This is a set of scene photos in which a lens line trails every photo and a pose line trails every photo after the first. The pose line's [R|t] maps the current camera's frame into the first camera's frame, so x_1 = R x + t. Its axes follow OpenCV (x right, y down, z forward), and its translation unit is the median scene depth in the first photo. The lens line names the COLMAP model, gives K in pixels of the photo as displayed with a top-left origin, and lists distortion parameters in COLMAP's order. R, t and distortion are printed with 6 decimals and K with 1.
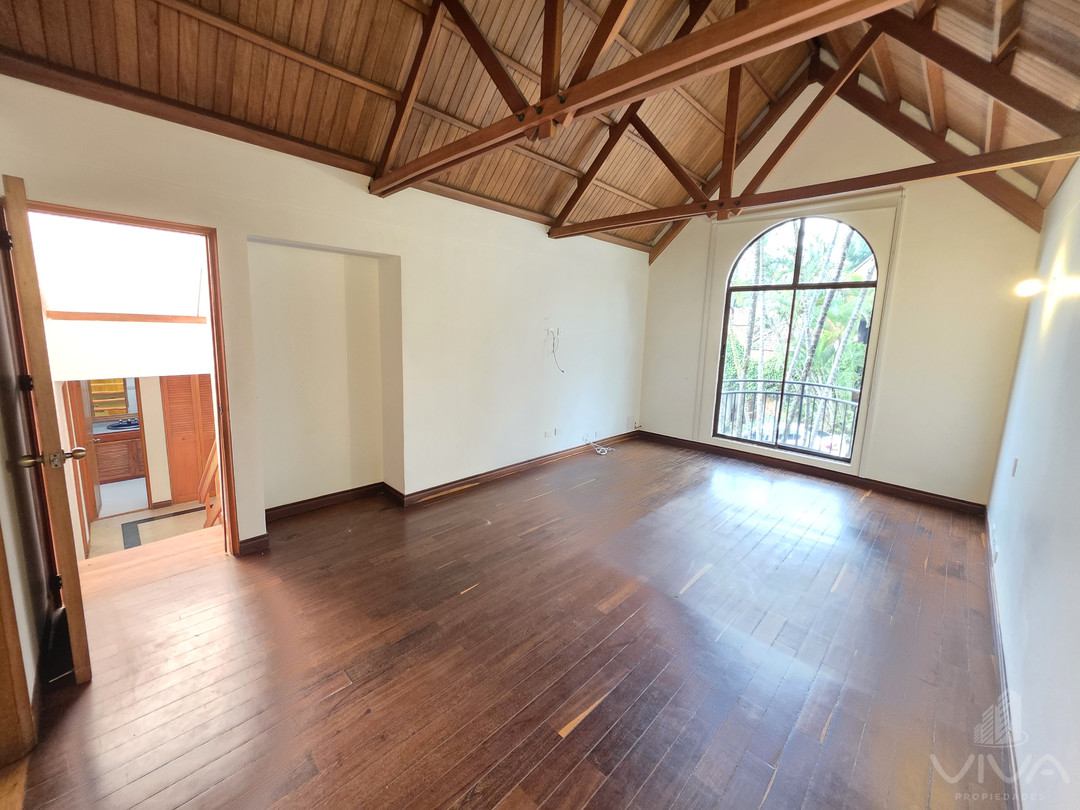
lens RADIAL K [[433.2, 0, 533.7], [0, 433.2, 401.3], [0, 0, 1]] dist [0.000580, 0.000222]
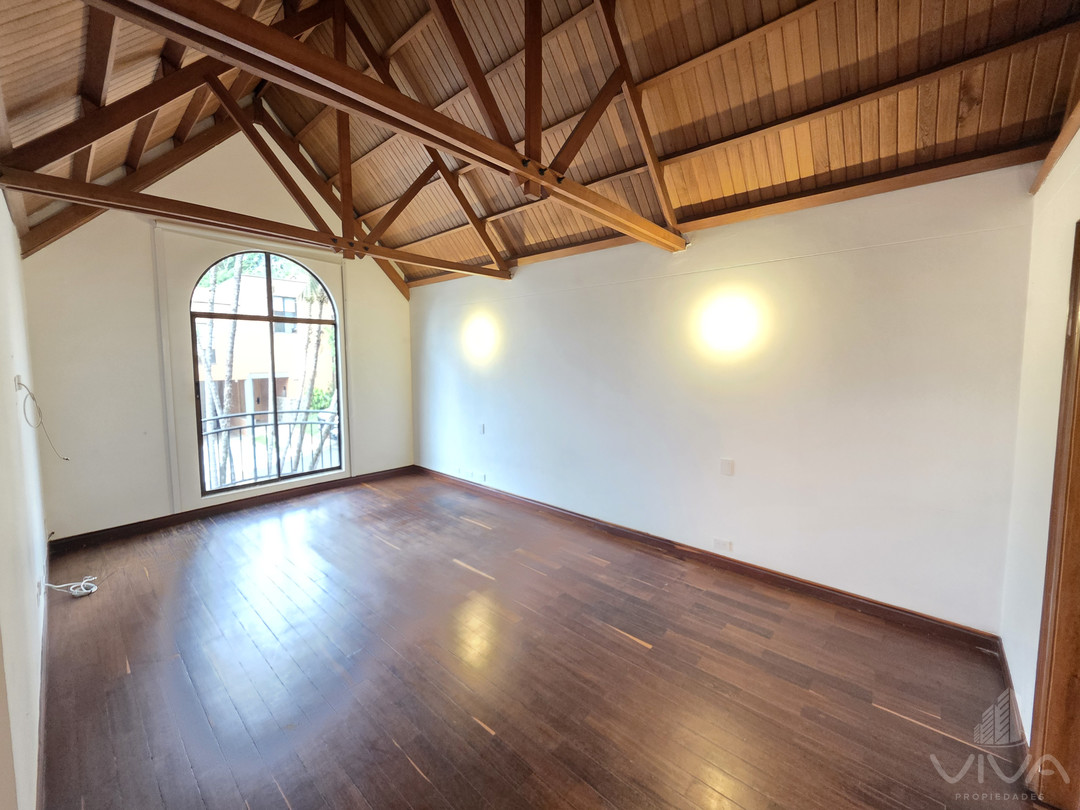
lens RADIAL K [[433.2, 0, 534.4], [0, 433.2, 399.8], [0, 0, 1]] dist [0.000580, 0.000222]
pose [[-0.050951, -0.126449, 0.990664, -0.939236], [0.177799, 0.974957, 0.133588, -0.222029], [-0.982747, 0.182945, -0.027193, 0.960954]]
